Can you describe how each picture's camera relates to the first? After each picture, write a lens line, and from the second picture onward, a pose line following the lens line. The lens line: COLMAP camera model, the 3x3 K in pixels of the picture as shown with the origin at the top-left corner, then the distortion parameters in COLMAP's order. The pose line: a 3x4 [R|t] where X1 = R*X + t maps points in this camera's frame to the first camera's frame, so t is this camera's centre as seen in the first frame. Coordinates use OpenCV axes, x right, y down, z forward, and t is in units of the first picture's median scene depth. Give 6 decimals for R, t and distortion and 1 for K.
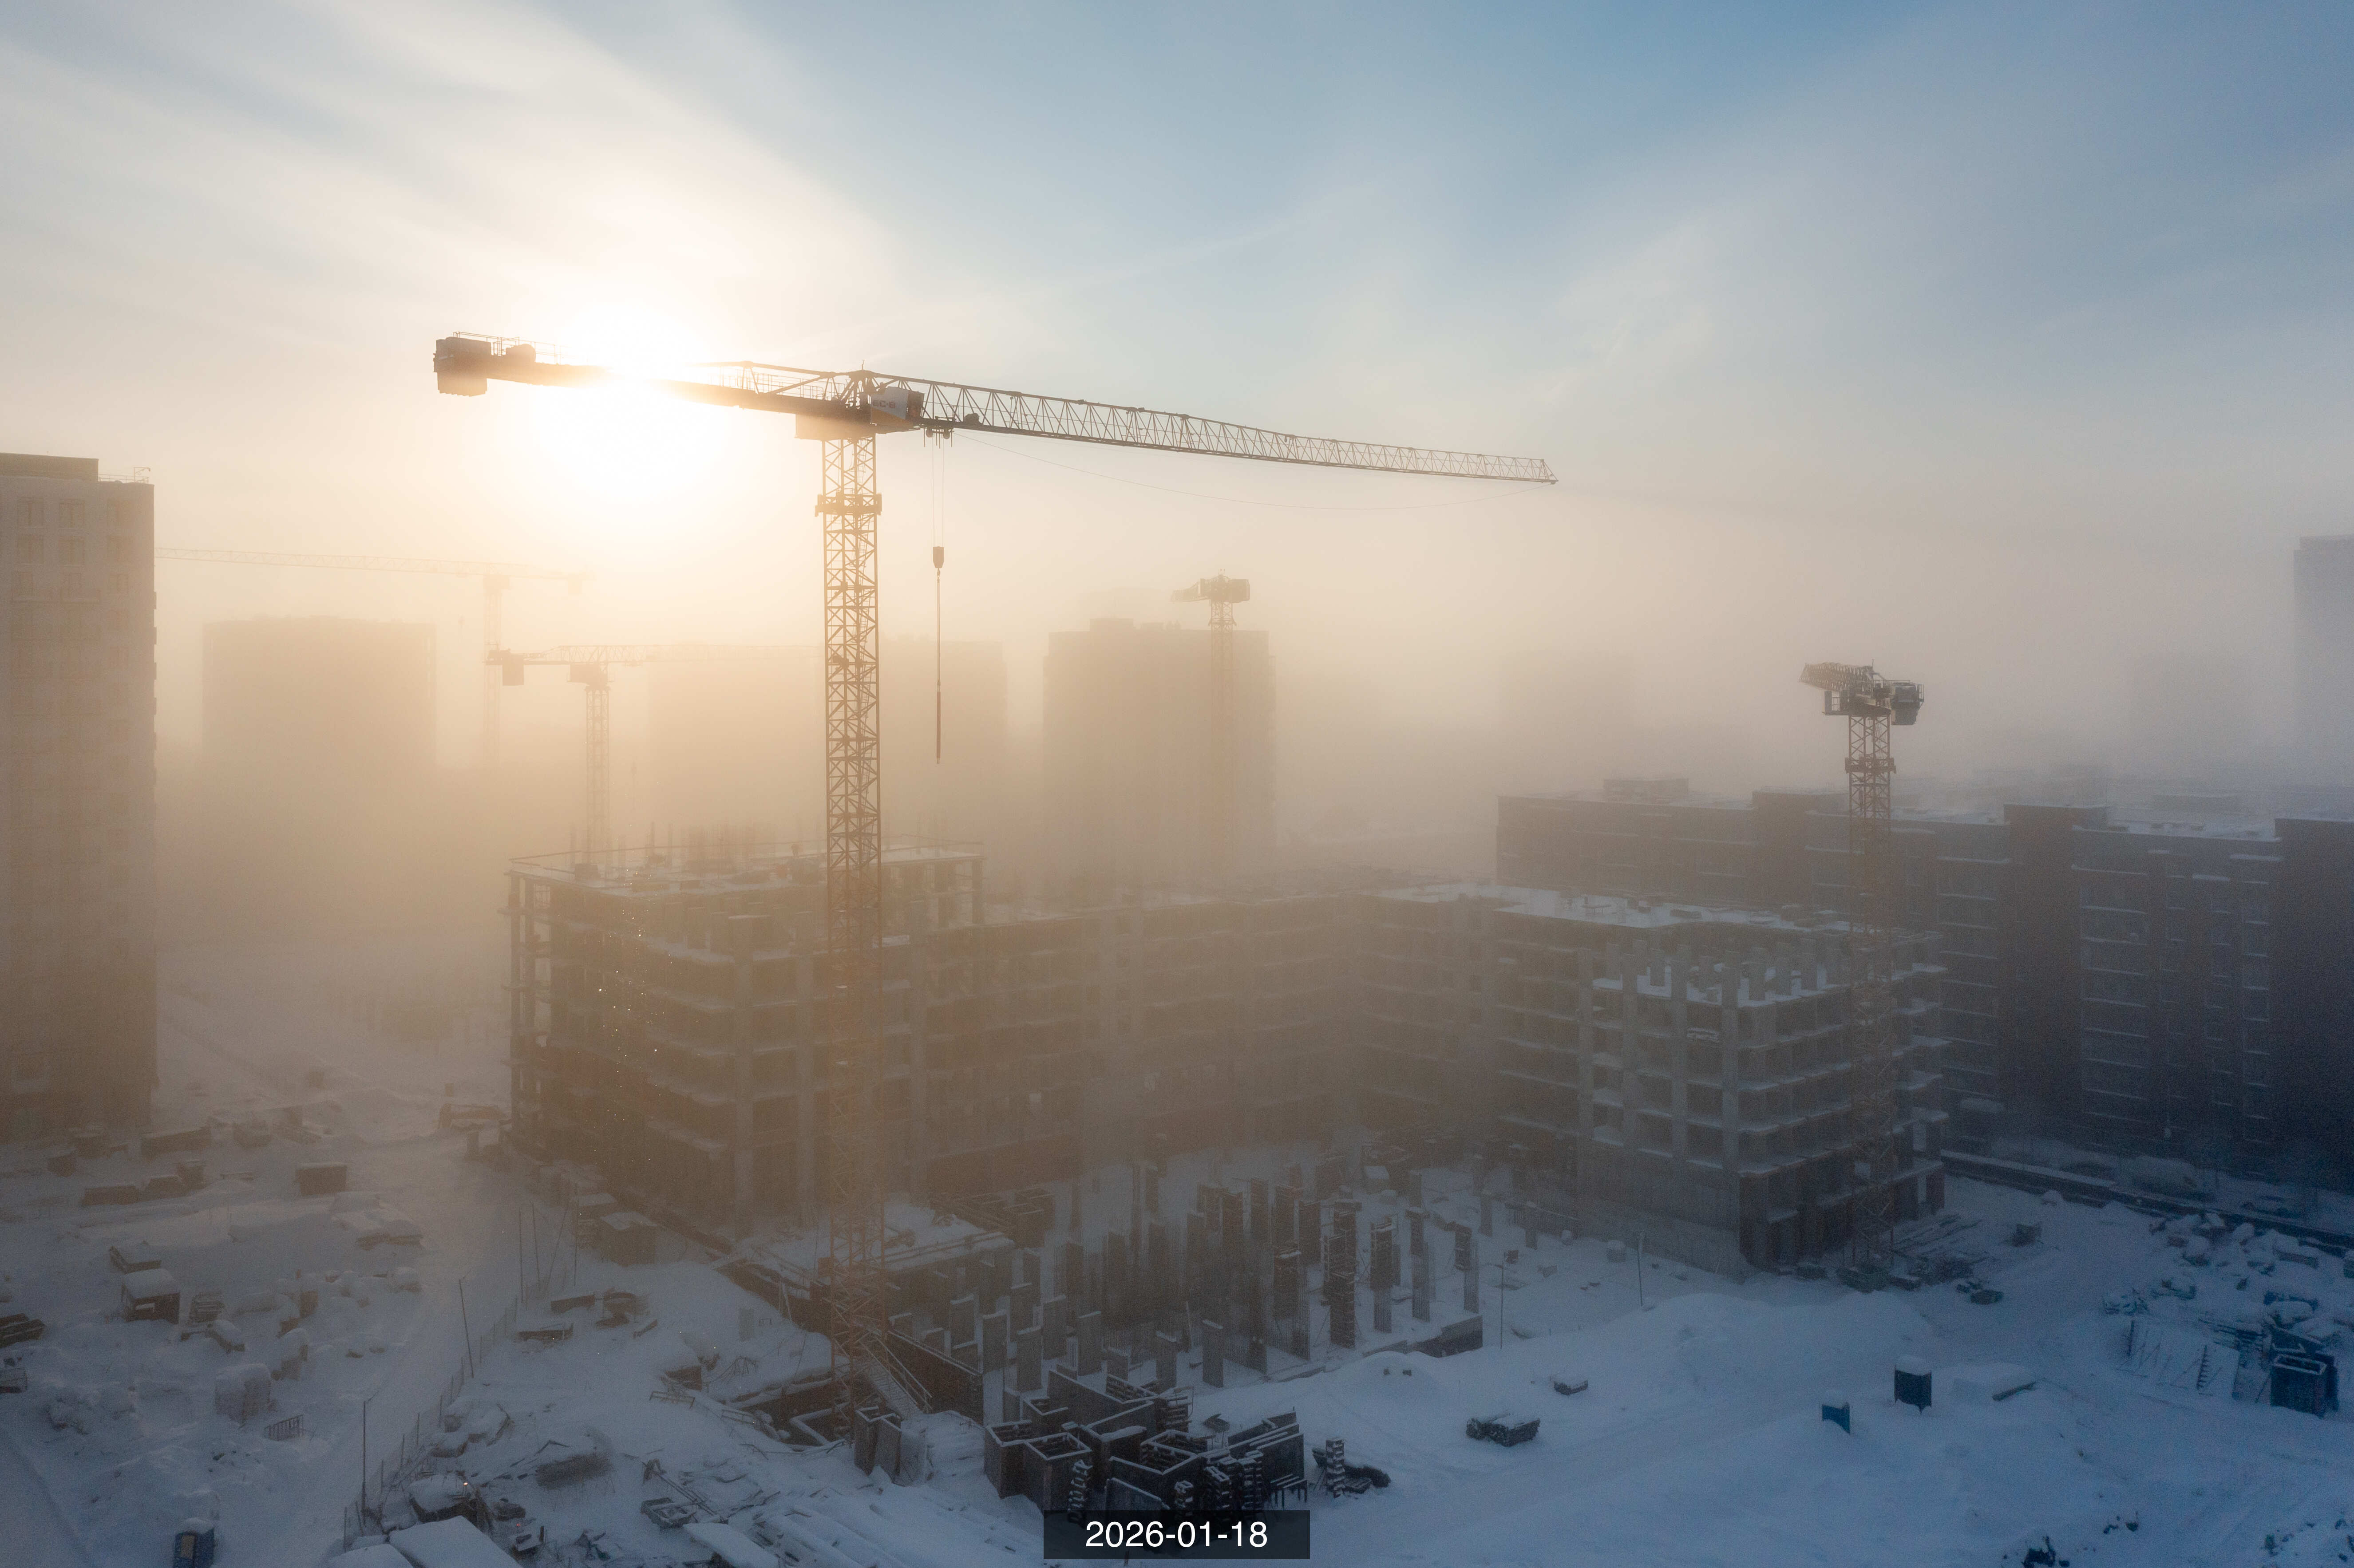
lens RADIAL K [[1930.9, 0, 1209.5], [0, 1930.9, 680.7], [0, 0, 1]] dist [-0.009903, -0.000726]
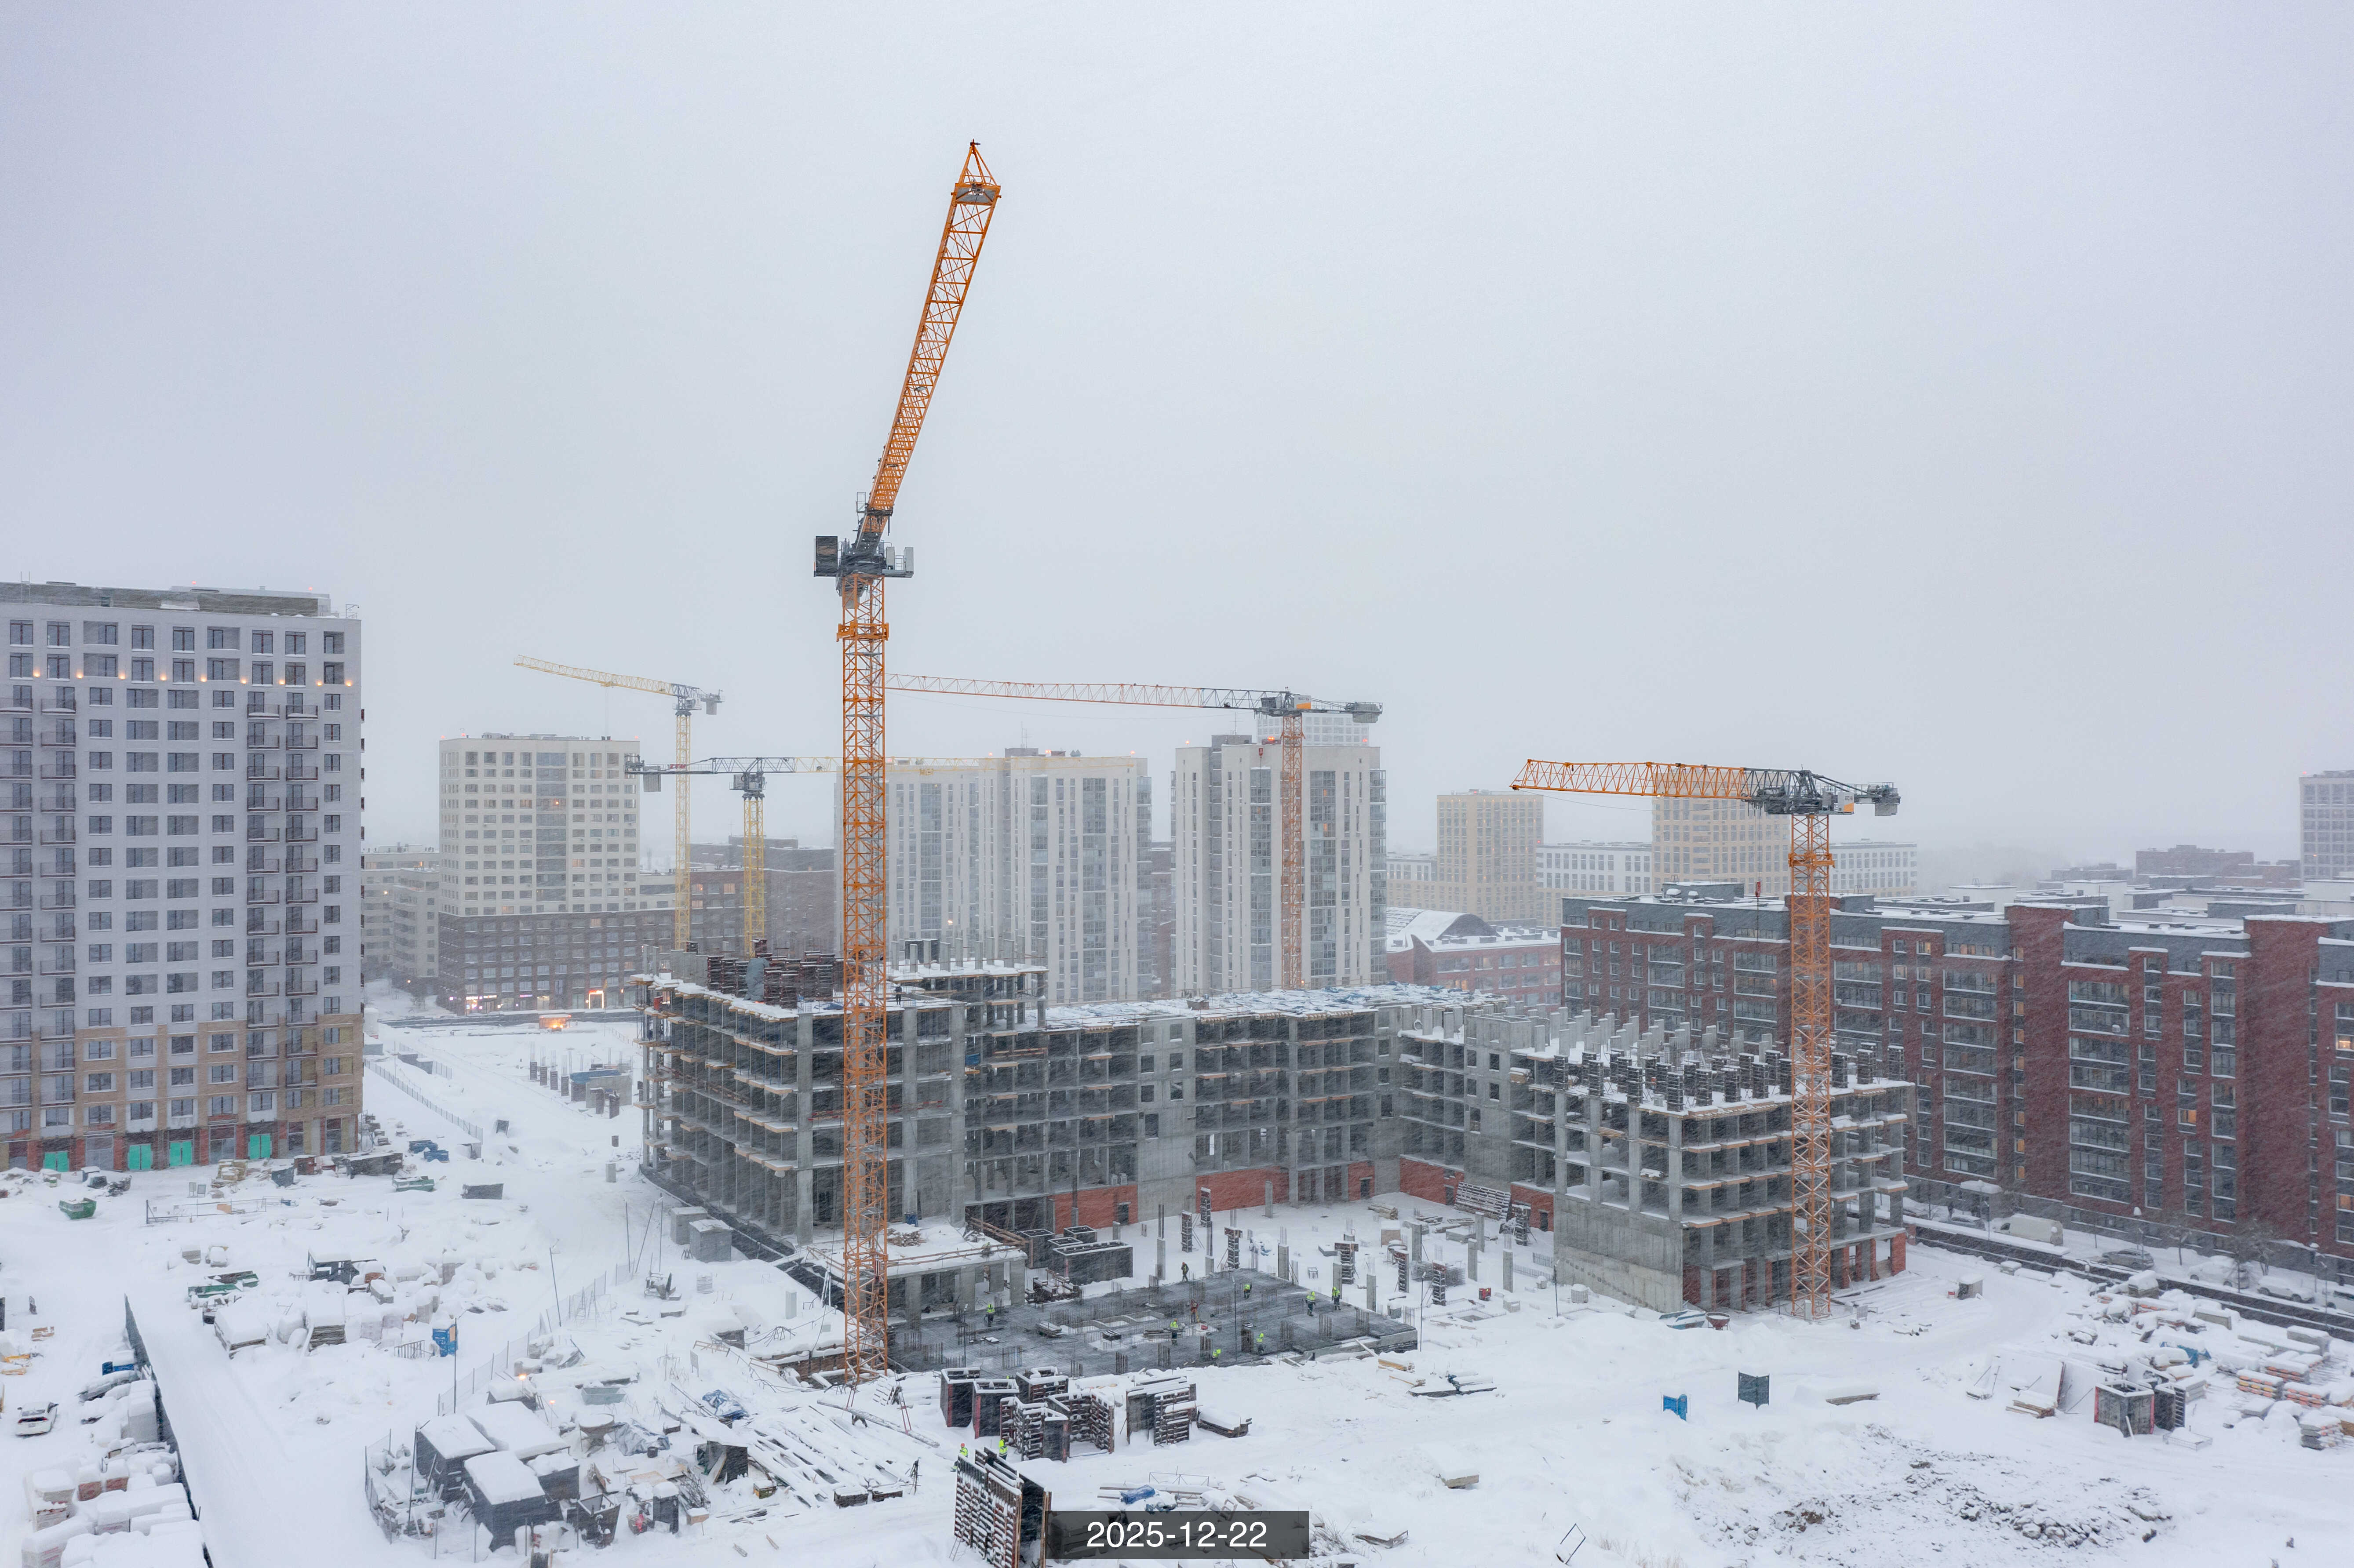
lens RADIAL K [[1910.2, 0, 1177.0], [0, 1910.2, 784.0], [0, 0, 1]] dist [-0.014754, -0.007267]
pose [[0.992717, 0.003100, -0.120433, 0.147530], [-0.004039, 0.999963, -0.007556, 0.013081], [0.120405, 0.007988, 0.992693, -0.170411]]
